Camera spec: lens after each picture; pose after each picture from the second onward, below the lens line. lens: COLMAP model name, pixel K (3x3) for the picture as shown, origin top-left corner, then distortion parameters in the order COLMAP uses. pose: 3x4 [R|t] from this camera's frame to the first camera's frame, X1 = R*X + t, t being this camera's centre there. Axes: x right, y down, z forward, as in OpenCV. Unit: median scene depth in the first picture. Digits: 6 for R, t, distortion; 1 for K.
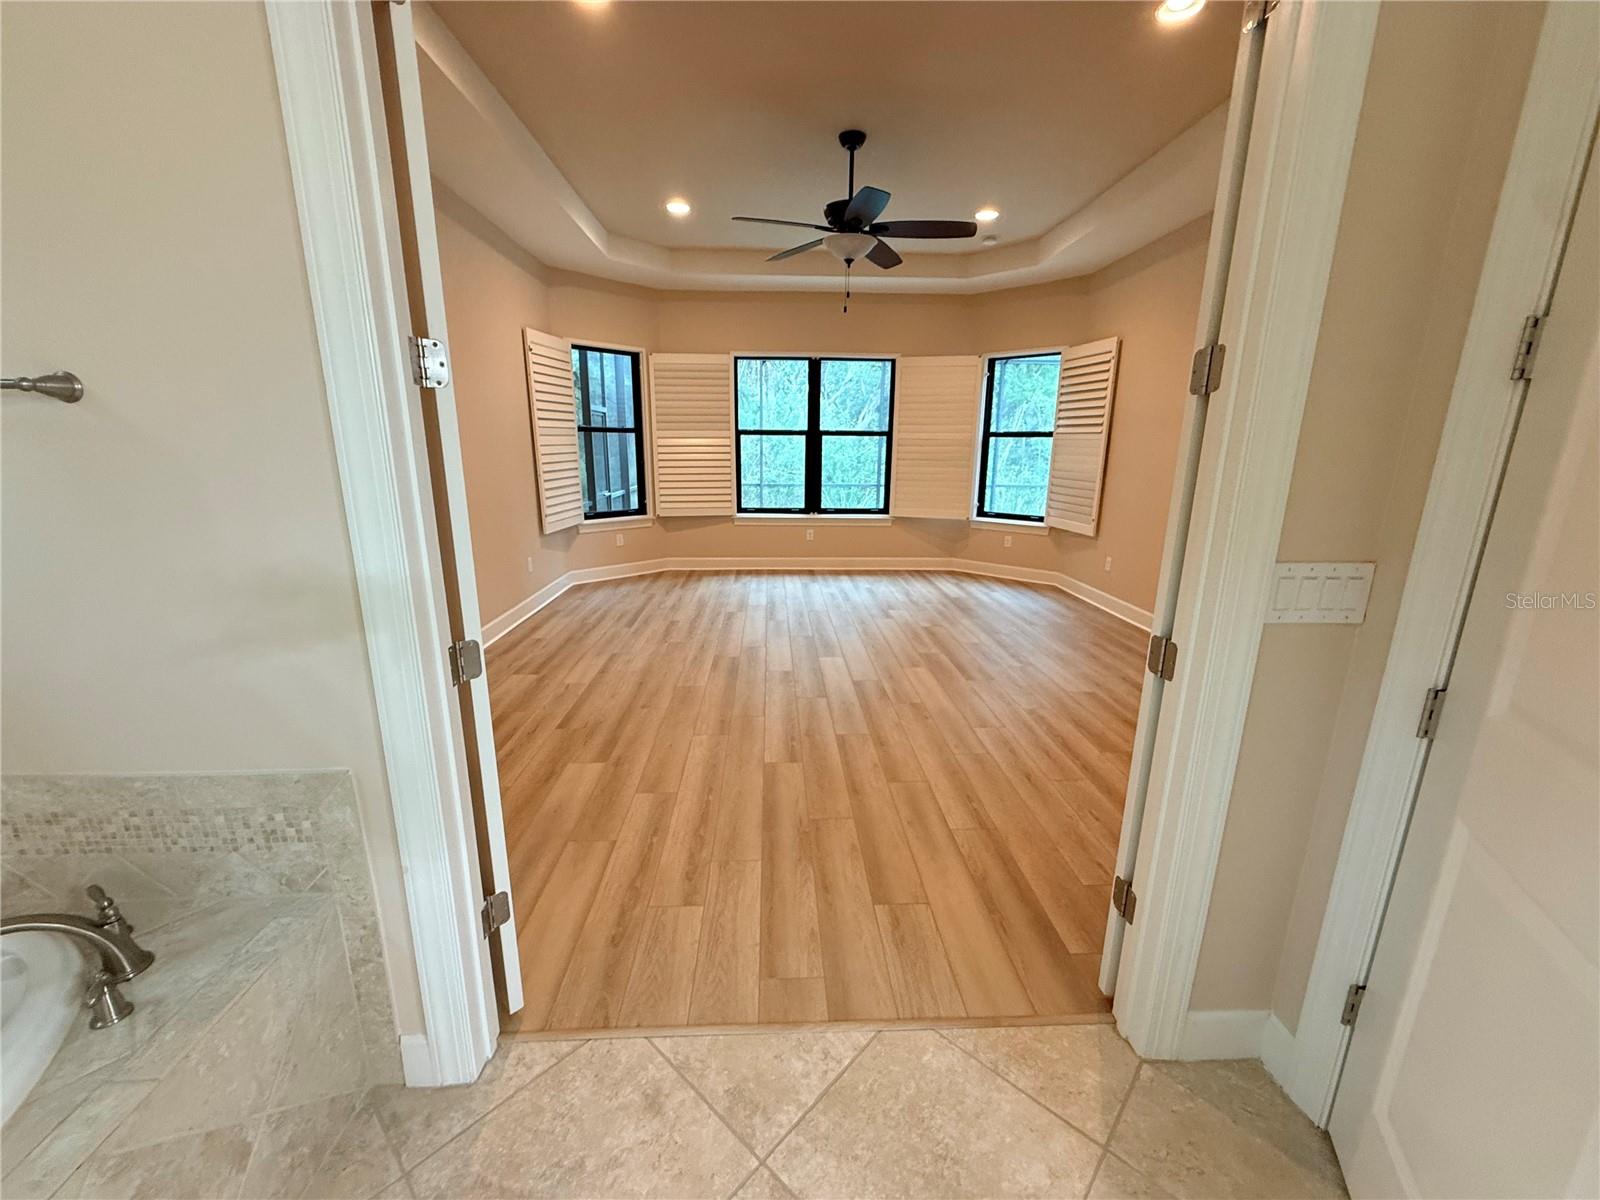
lens RADIAL K [[635.0, 0, 791.1], [0, 635.0, 599.7], [0, 0, 1]] dist [-0.000722, -0.000153]
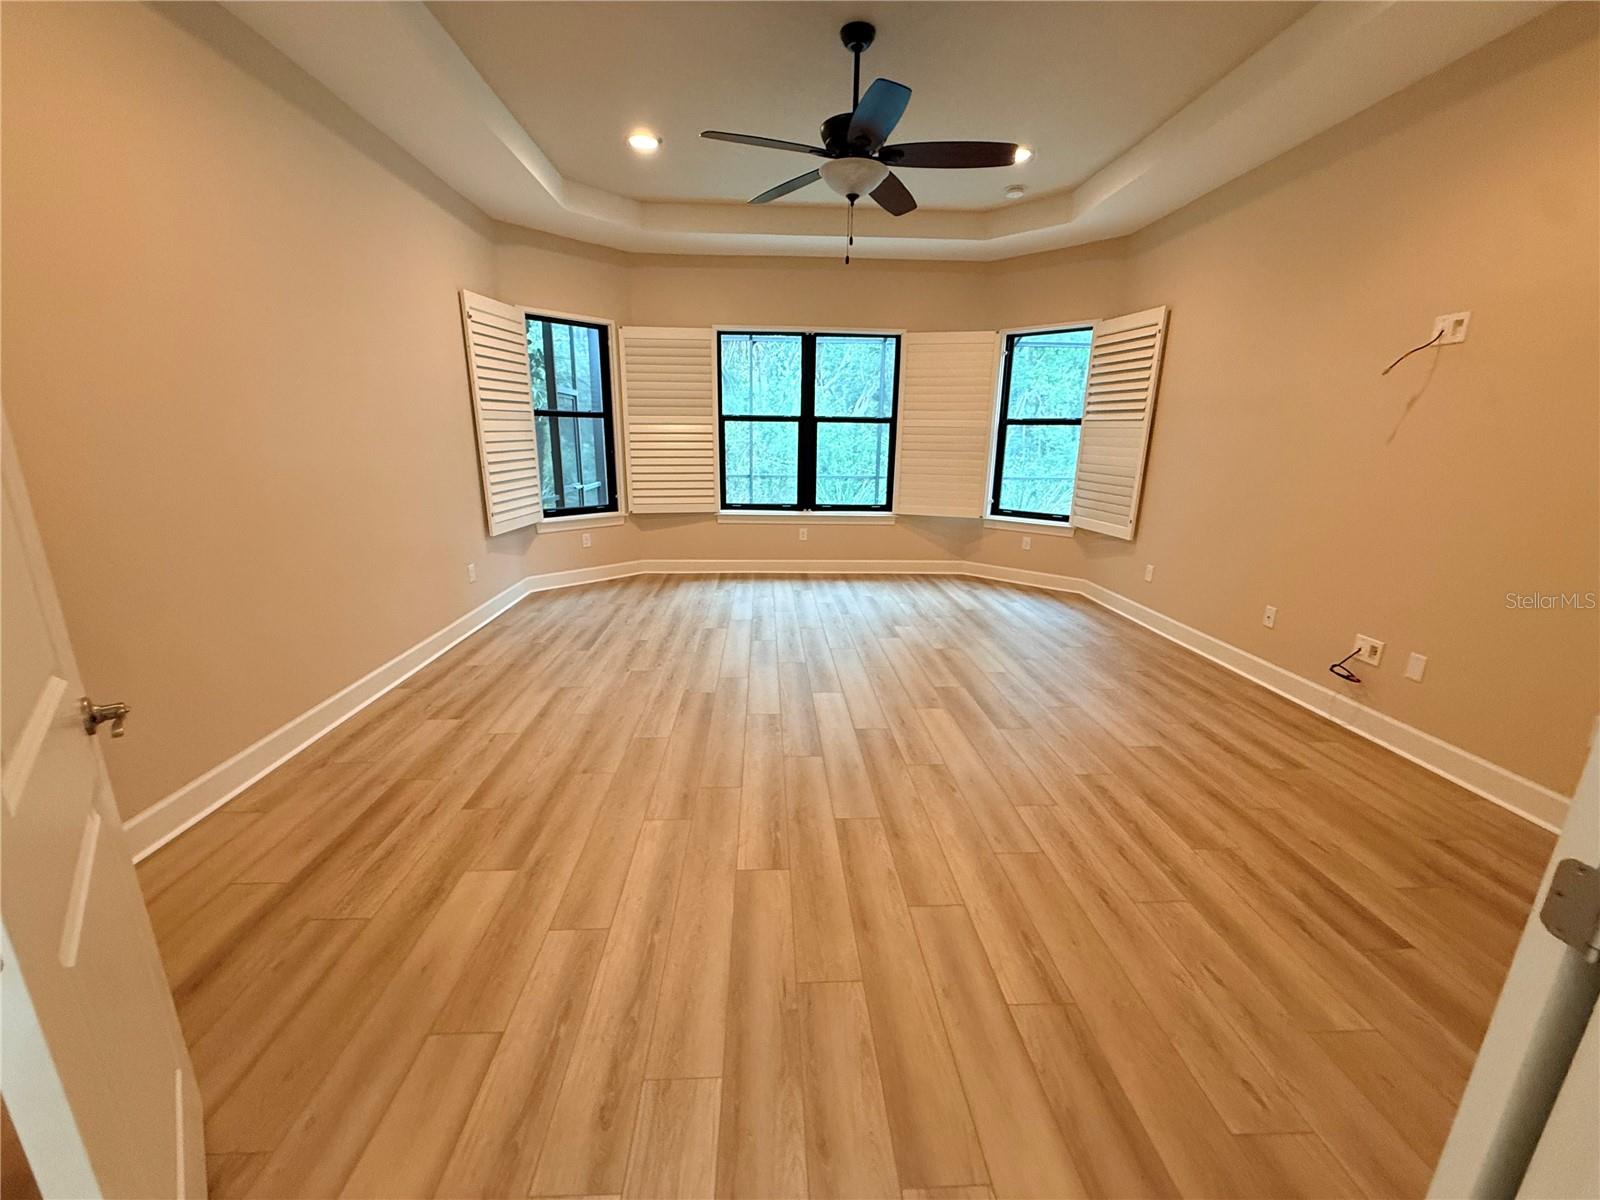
lens RADIAL K [[635.0, 0, 791.1], [0, 635.0, 599.7], [0, 0, 1]] dist [-0.000722, -0.000153]
pose [[0.999953, 0.002302, 0.009421, 0.006640], [-0.002457, 0.999862, 0.016449, -0.034963], [-0.009382, -0.016471, 0.999820, 0.152177]]
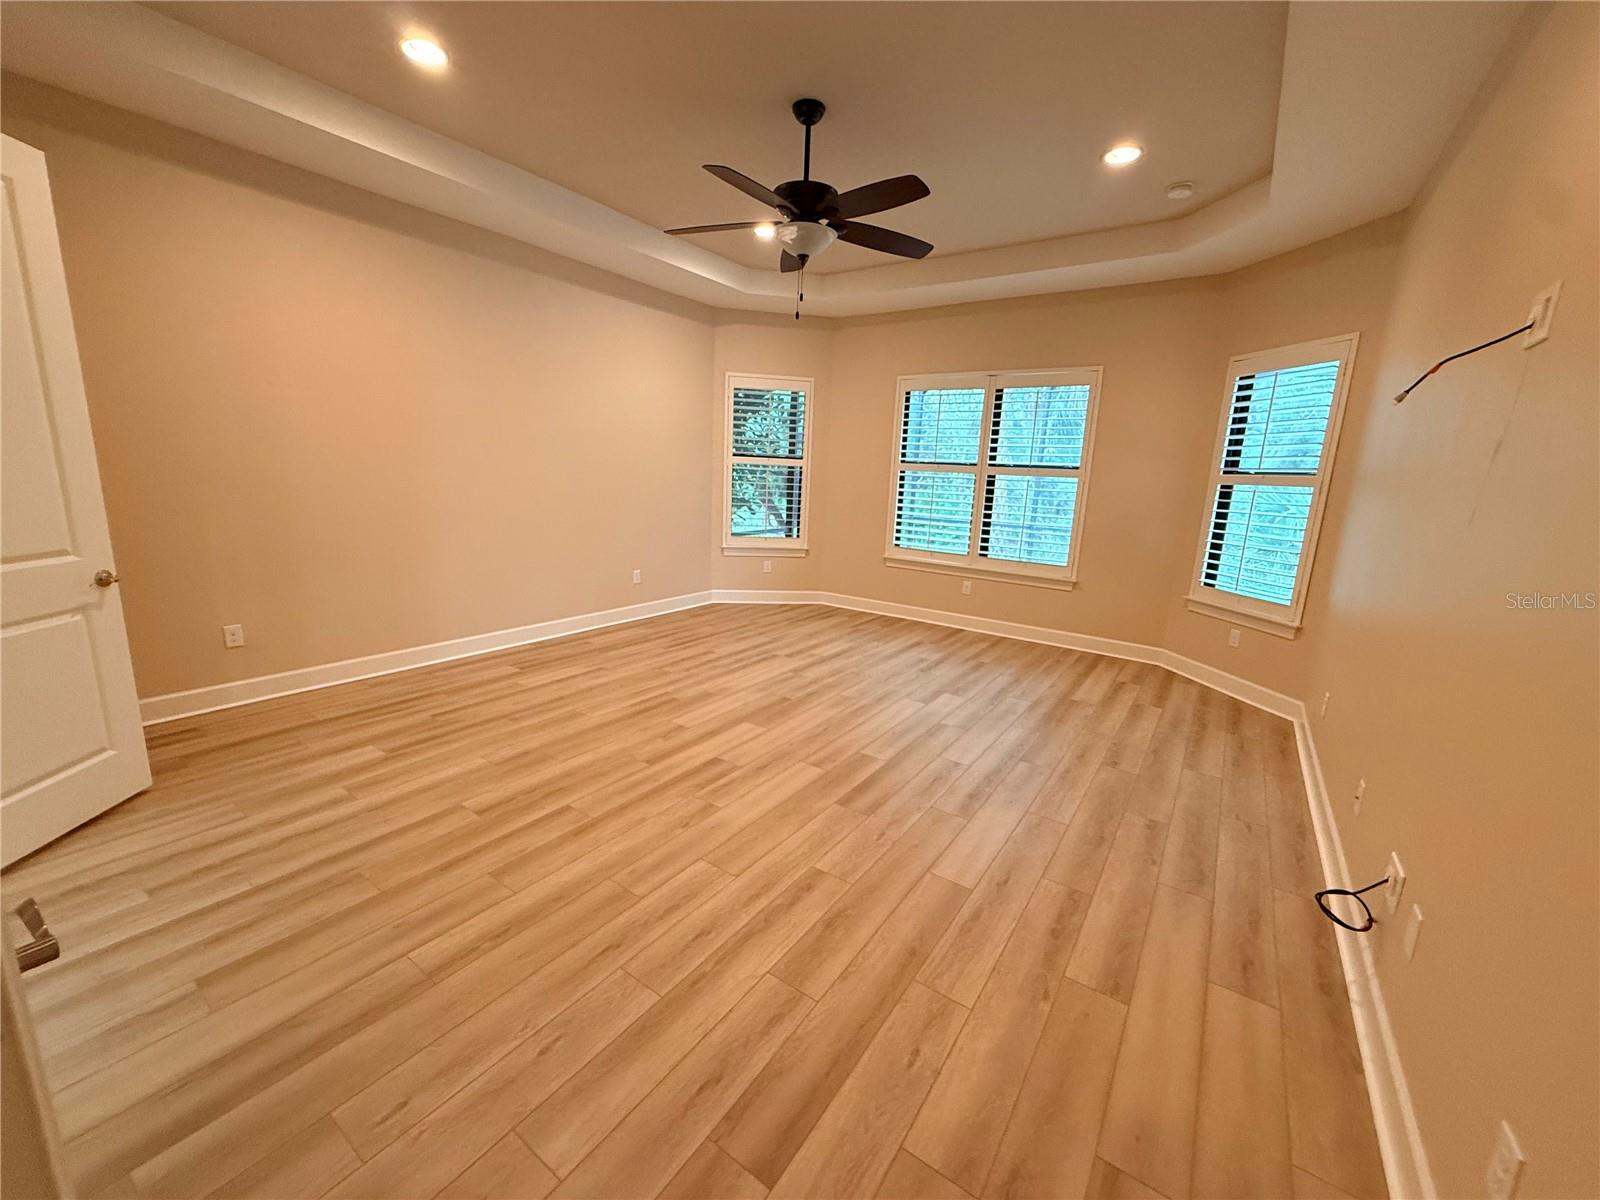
lens RADIAL K [[635.0, 0, 791.1], [0, 635.0, 599.7], [0, 0, 1]] dist [-0.000722, -0.000153]
pose [[0.795998, 0.147164, -0.587137, 0.464231], [-0.176884, 0.984208, 0.006881, -0.071551], [0.578877, 0.098378, 0.809459, 0.269783]]
